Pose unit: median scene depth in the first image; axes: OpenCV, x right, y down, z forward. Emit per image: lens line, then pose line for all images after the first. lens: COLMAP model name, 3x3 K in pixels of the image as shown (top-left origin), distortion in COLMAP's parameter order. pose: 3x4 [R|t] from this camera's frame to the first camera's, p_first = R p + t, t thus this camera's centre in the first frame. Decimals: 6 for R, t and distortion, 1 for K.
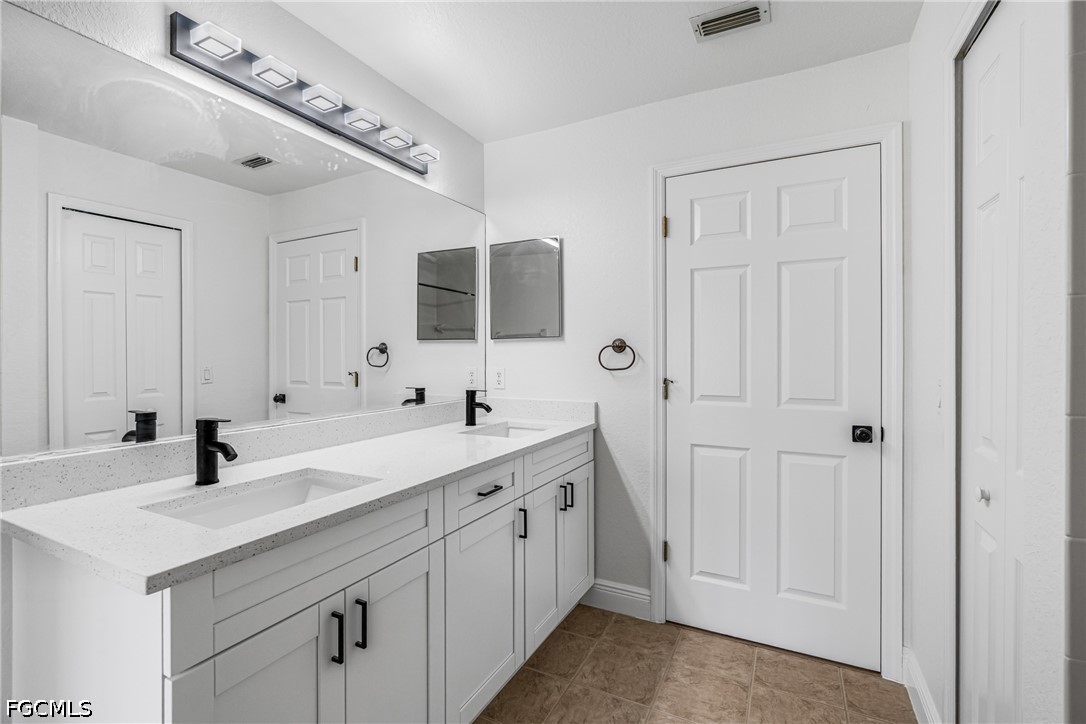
lens RADIAL K [[491.6, 0, 540.5], [0, 491.6, 360.8], [0, 0, 1]] dist [-0.007622, 0.001470]
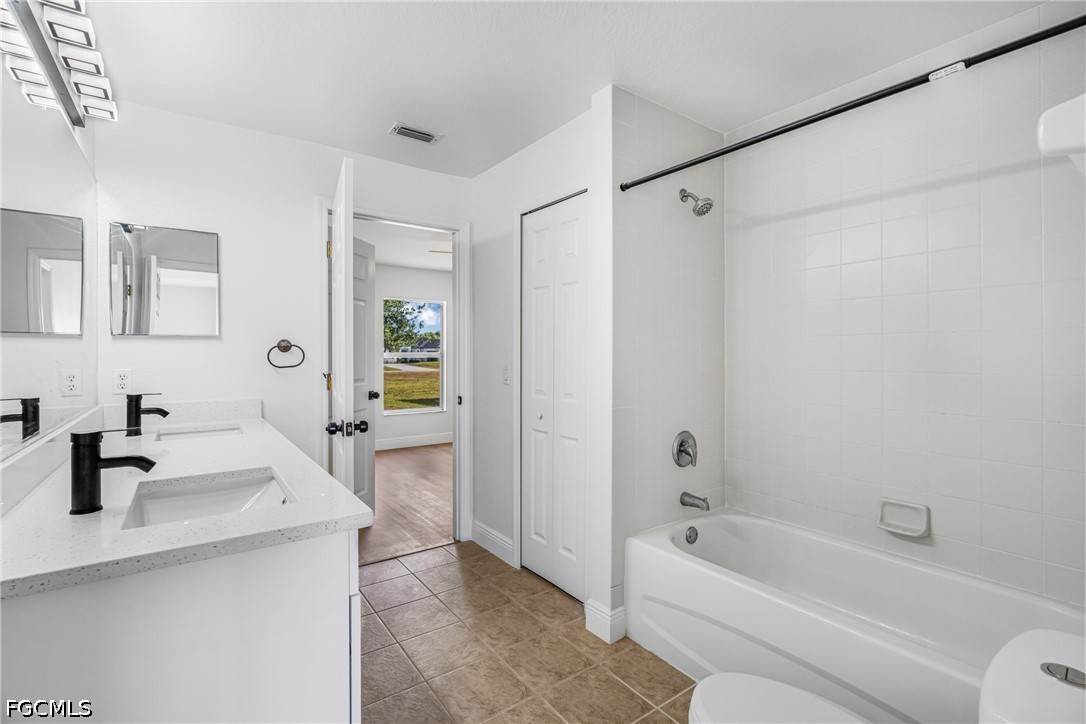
lens RADIAL K [[491.6, 0, 538.1], [0, 491.6, 357.1], [0, 0, 1]] dist [-0.007622, 0.001470]
pose [[0.448962, -0.004842, 0.893538, -0.586596], [0.016810, 0.999854, -0.003028, 0.008763], [-0.893393, 0.016380, 0.448978, -0.012033]]
